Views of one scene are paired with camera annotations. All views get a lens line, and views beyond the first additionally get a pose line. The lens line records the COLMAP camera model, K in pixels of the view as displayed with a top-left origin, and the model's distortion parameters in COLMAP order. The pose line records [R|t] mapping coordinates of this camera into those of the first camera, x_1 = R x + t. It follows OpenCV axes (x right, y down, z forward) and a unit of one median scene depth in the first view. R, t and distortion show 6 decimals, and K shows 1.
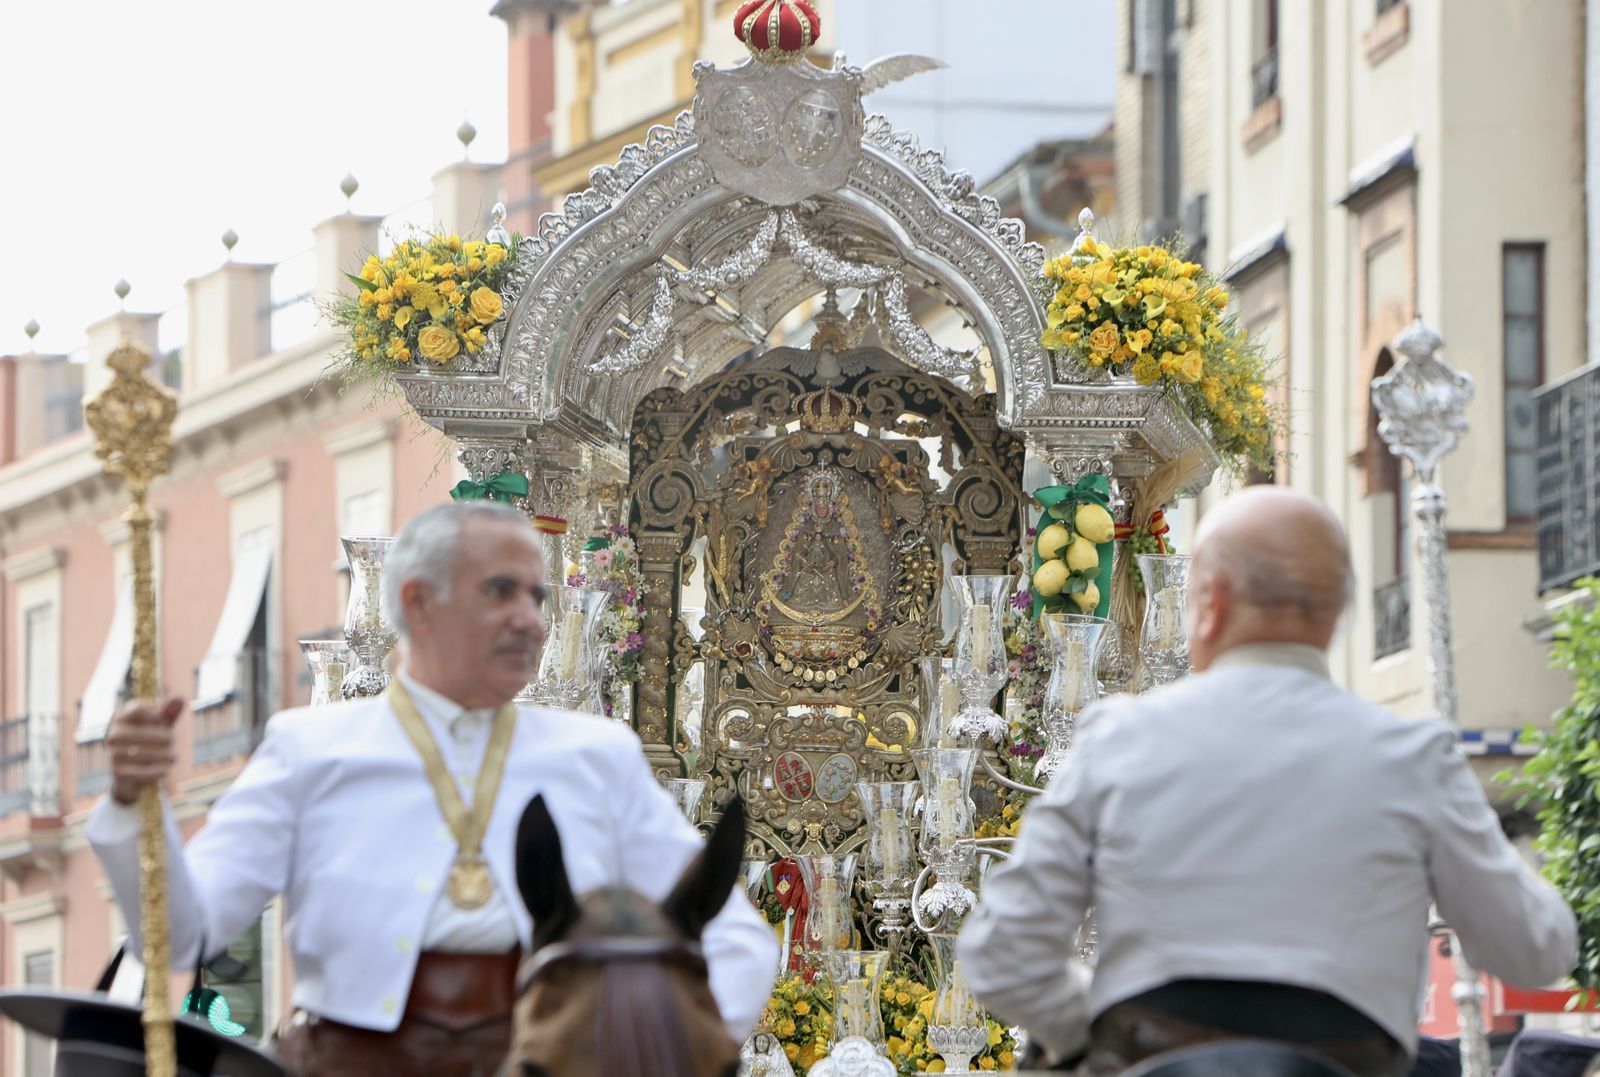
lens RADIAL K [[8082.3, 0, 798.7], [0, 8082.3, 539.3], [0, 0, 1]] dist [0.733164, 0.000000]
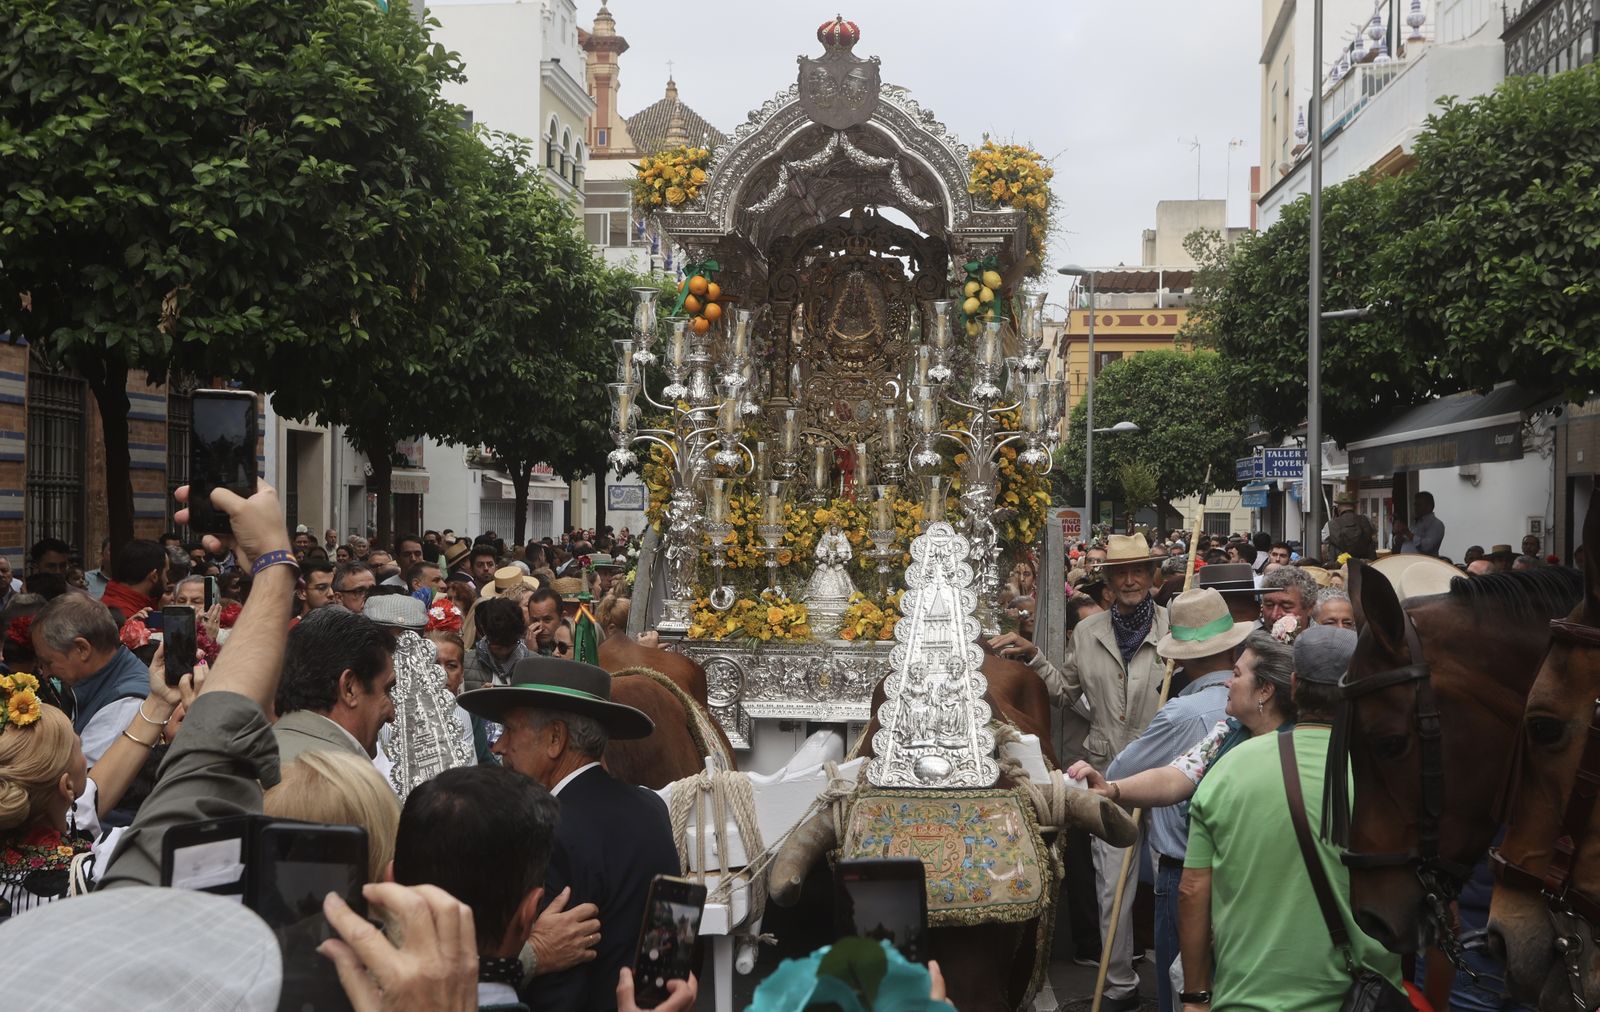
lens RADIAL K [[1954.6, 0, 807.2], [0, 1954.6, 518.4], [0, 0, 1]] dist [0.002552, 0.000000]
pose [[0.999971, -0.007572, -0.000143, -0.010657], [0.007570, 0.998776, 0.048885, 0.032368], [-0.000228, -0.048885, 0.998804, 0.467879]]
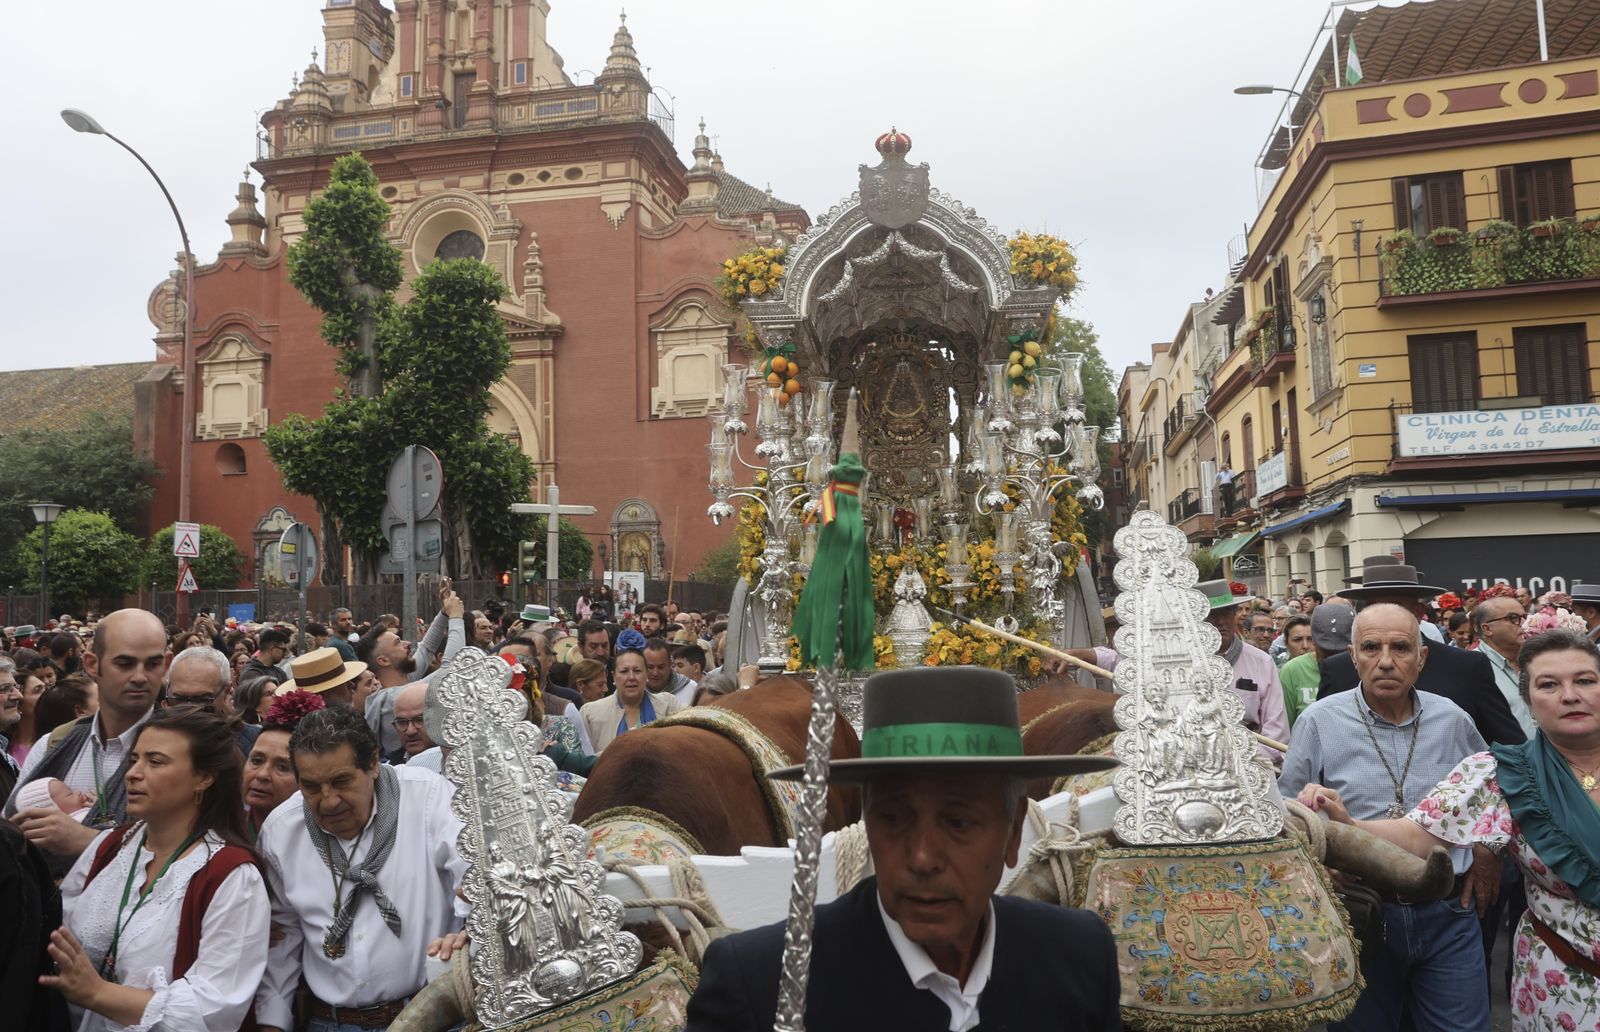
lens RADIAL K [[1192.3, 0, 847.3], [0, 1192.3, 467.1], [0, 0, 1]] dist [0.031305, 0.009700]
pose [[0.997888, -0.048400, 0.043334, -0.033855], [0.051254, 0.996411, -0.067370, 0.051431], [-0.039918, 0.069448, 0.996787, 0.612500]]
